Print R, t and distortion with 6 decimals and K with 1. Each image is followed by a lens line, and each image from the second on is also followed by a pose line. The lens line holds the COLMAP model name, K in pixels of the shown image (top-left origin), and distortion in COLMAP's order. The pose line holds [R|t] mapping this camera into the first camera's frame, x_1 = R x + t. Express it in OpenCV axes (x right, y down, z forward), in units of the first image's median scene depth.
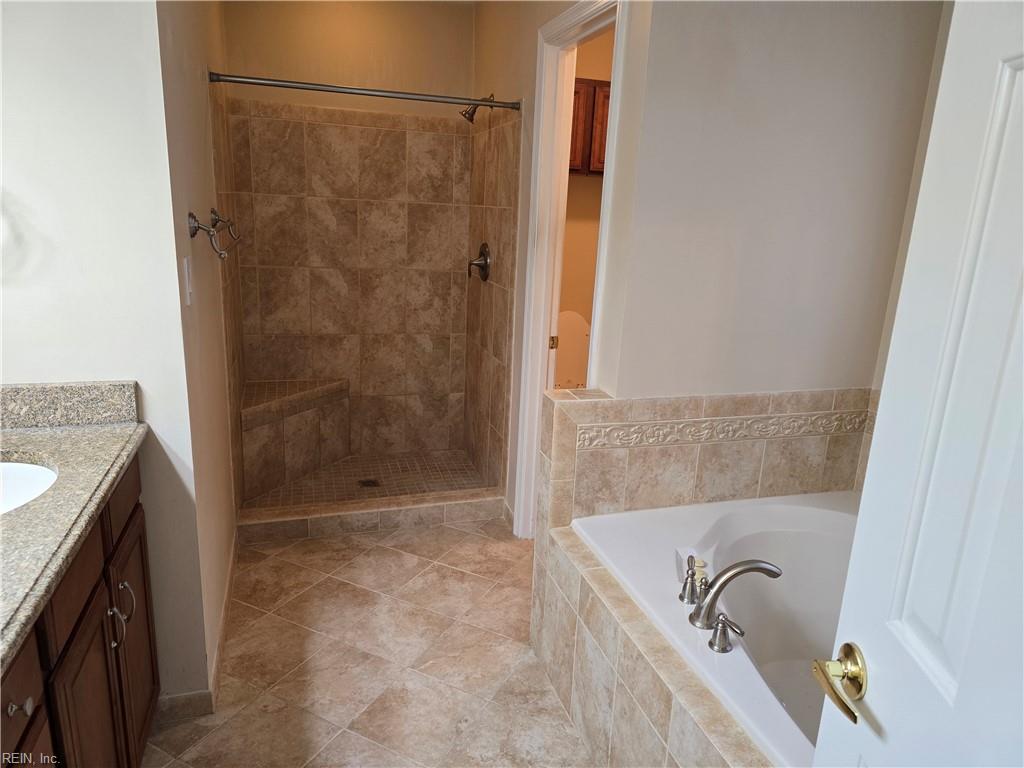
lens RADIAL K [[691.0, 0, 512.4], [0, 691.0, 394.9], [0, 0, 1]] dist [0.062876, -0.064547]
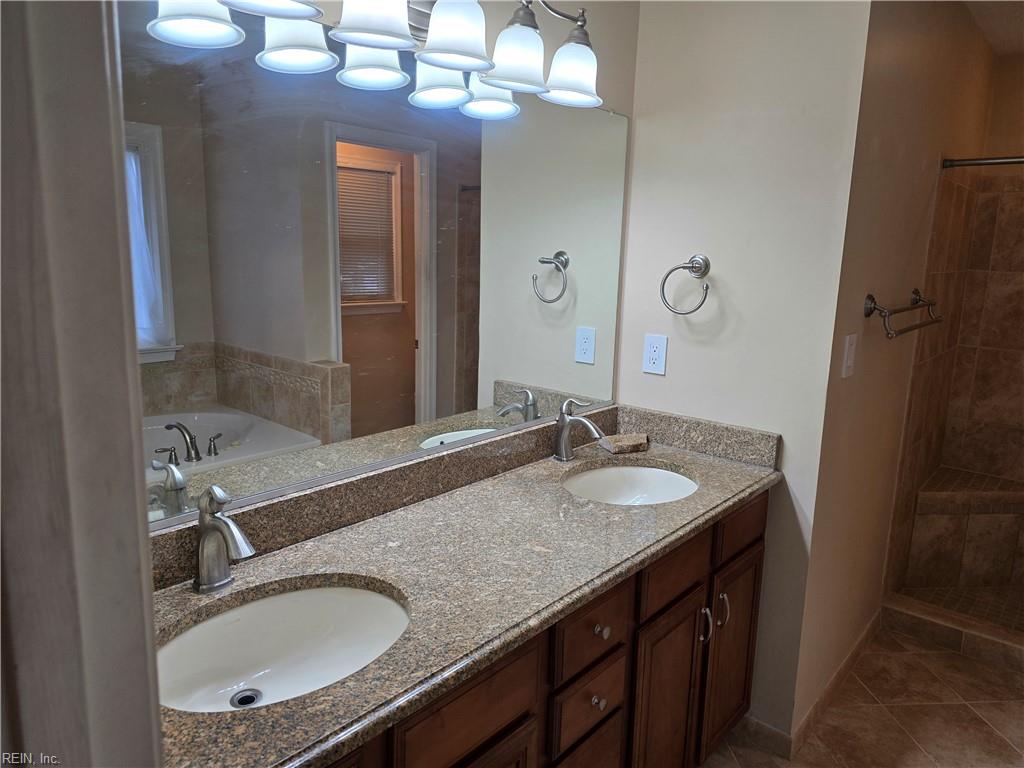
lens RADIAL K [[690.0, 0, 505.8], [0, 690.0, 379.0], [0, 0, 1]] dist [0.066995, -0.063751]
pose [[0.512088, 0.130060, -0.849029, 0.142358], [-0.227469, 0.973712, 0.011963, -0.014020], [0.828265, 0.187002, 0.528211, -0.010228]]
